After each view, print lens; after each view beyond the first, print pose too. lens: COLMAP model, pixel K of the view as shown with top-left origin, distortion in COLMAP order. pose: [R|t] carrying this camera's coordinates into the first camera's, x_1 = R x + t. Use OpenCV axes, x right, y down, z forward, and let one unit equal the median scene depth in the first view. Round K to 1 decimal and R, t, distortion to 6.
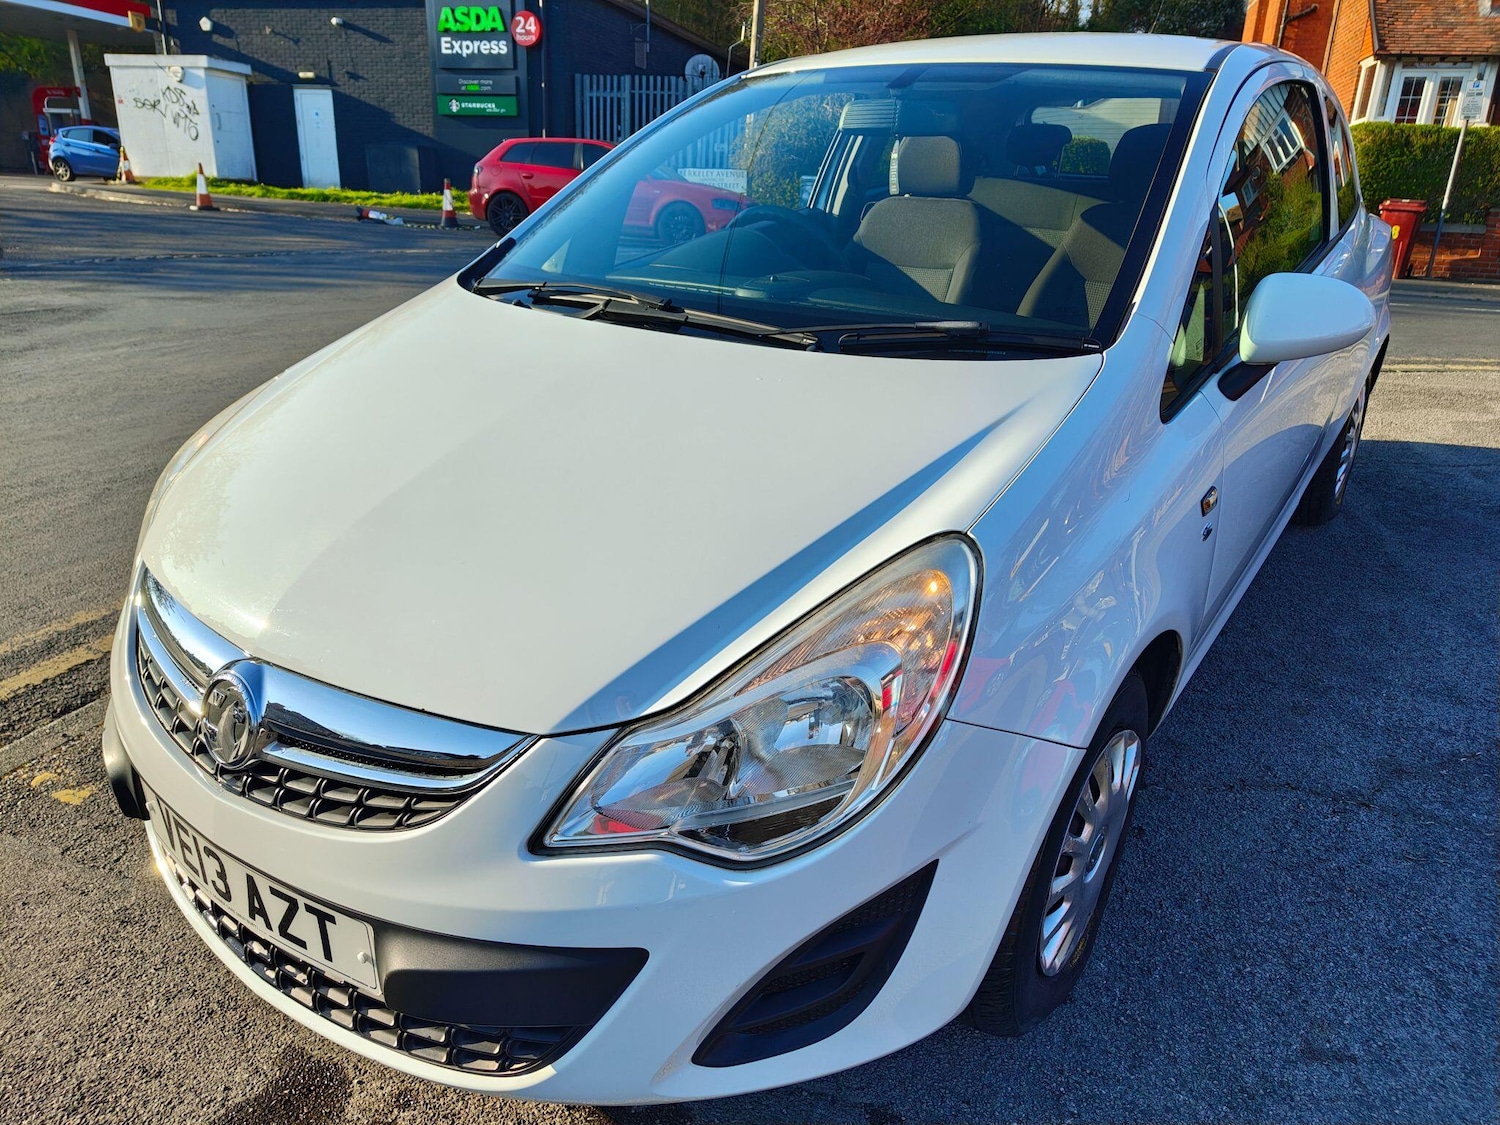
lens RADIAL K [[1019.1, 0, 749.3], [0, 1019.1, 582.5], [0, 0, 1]] dist [0.011962, -0.002296]
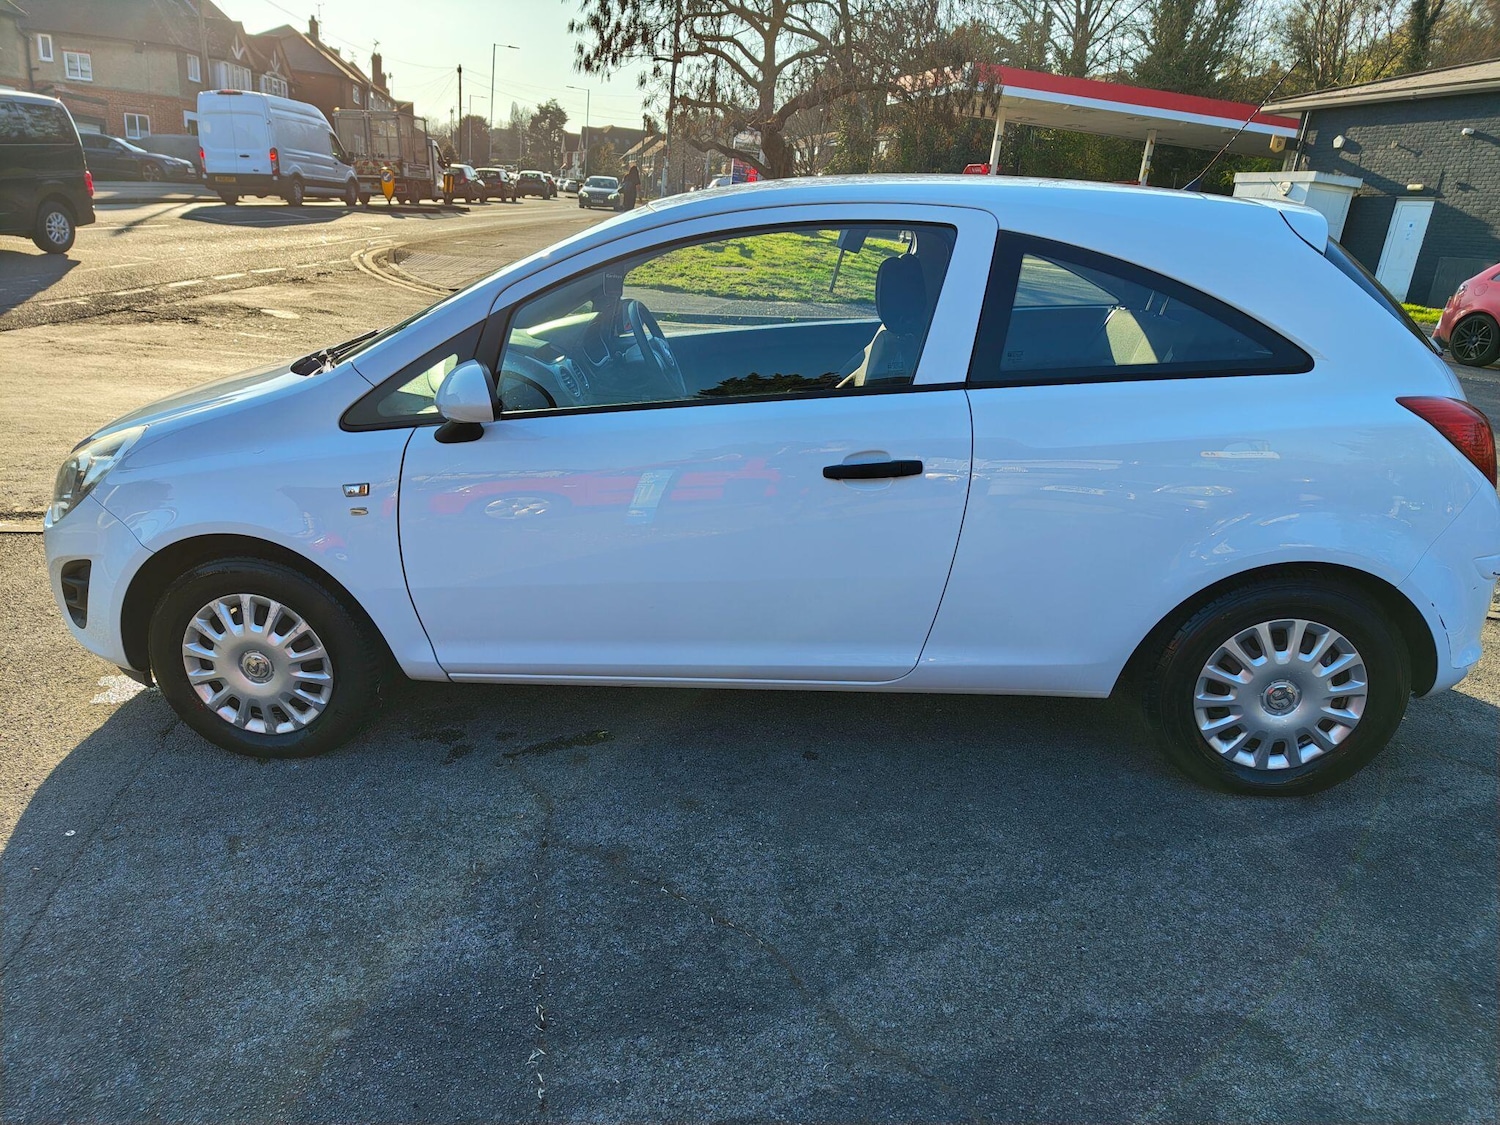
lens RADIAL K [[1014.4, 0, 759.9], [0, 1014.4, 579.1], [0, 0, 1]] dist [0.014330, -0.002278]
pose [[0.532886, 0.295054, -0.793079, 0.117737], [-0.366693, 0.925186, 0.097814, -0.019232], [0.762606, 0.238693, 0.601213, 0.033880]]
